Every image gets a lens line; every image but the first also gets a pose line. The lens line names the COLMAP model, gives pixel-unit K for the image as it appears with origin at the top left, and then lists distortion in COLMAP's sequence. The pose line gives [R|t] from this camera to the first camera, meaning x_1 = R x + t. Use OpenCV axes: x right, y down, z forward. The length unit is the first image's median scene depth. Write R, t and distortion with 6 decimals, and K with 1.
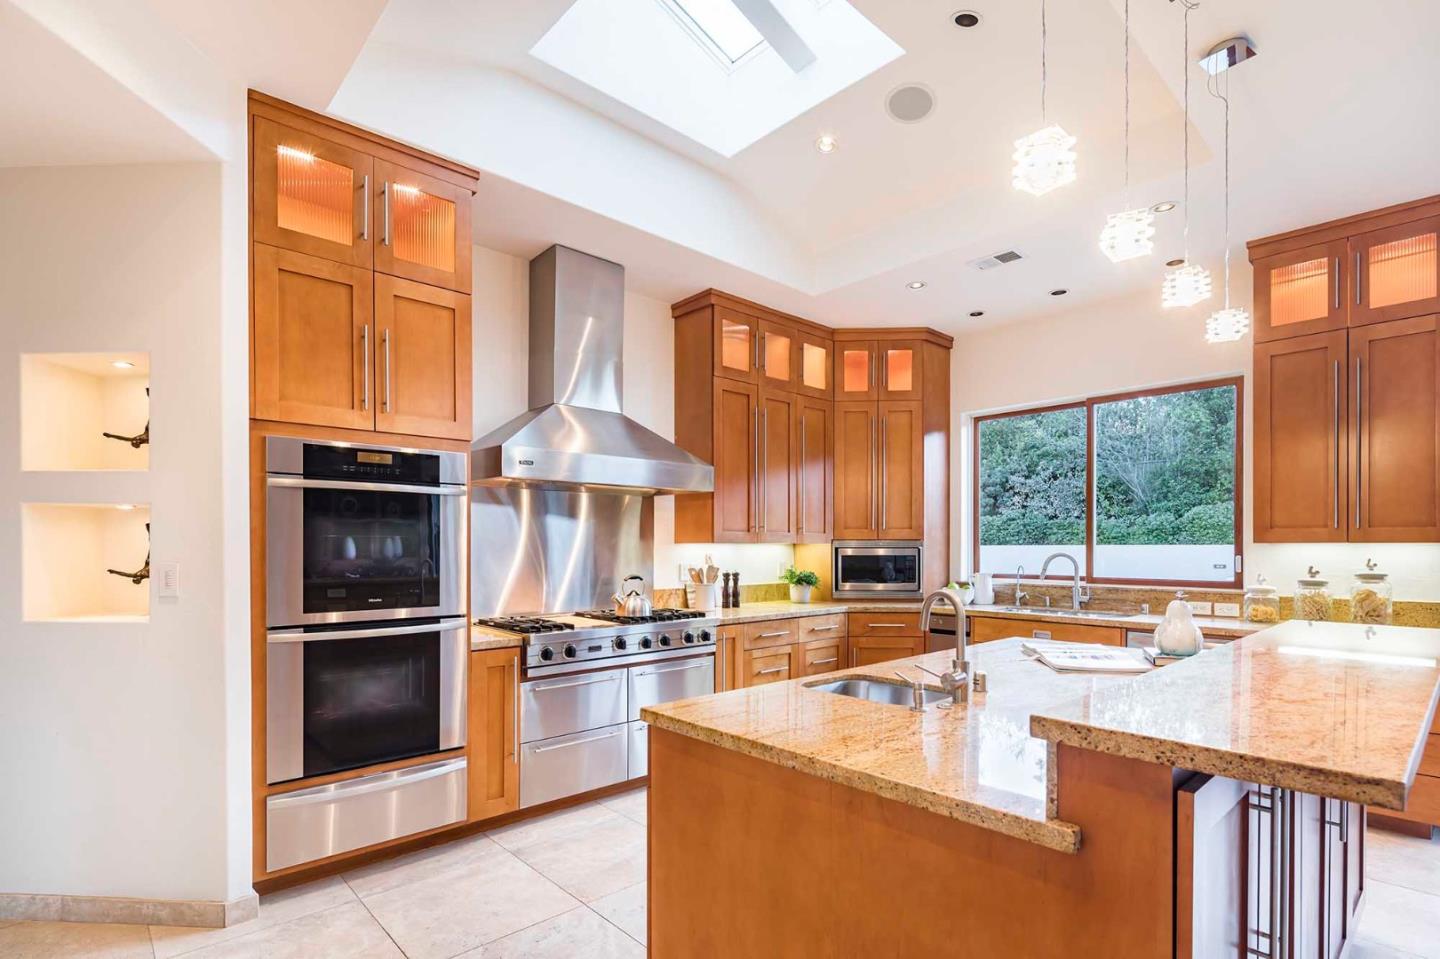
lens RADIAL K [[709.3, 0, 721.1], [0, 709.3, 547.9], [0, 0, 1]] dist [-0.001367, -0.000138]
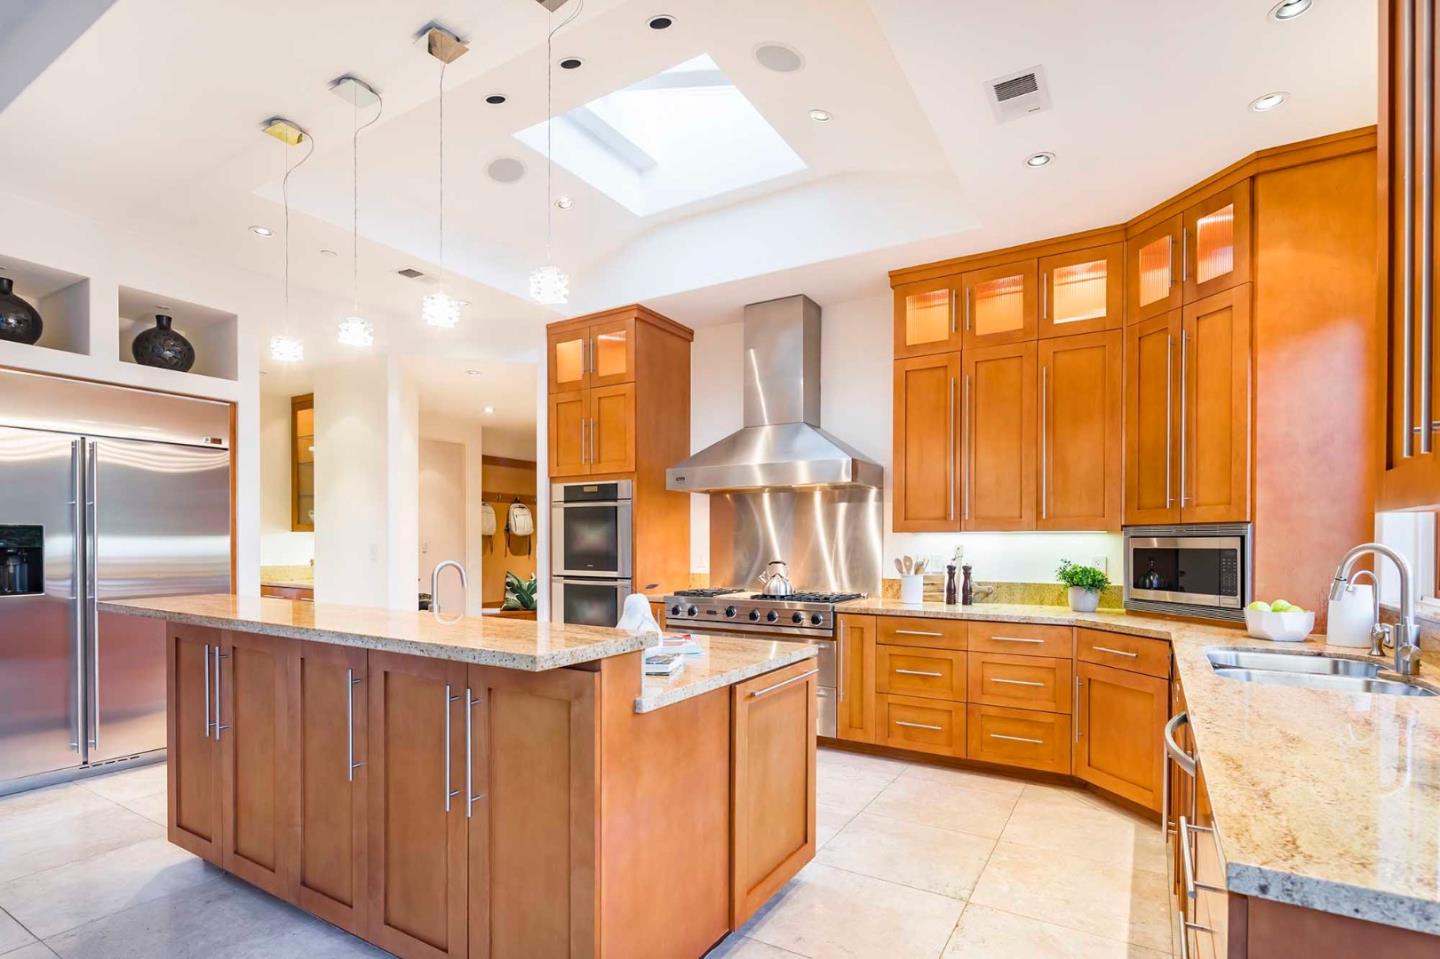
lens RADIAL K [[709.3, 0, 721.1], [0, 709.3, 547.9], [0, 0, 1]] dist [-0.001367, -0.000138]
pose [[0.282381, 0.007244, -0.959275, 1.306112], [-0.003635, 0.999972, 0.006481, 0.013391], [0.959296, 0.001657, 0.282399, 0.756132]]
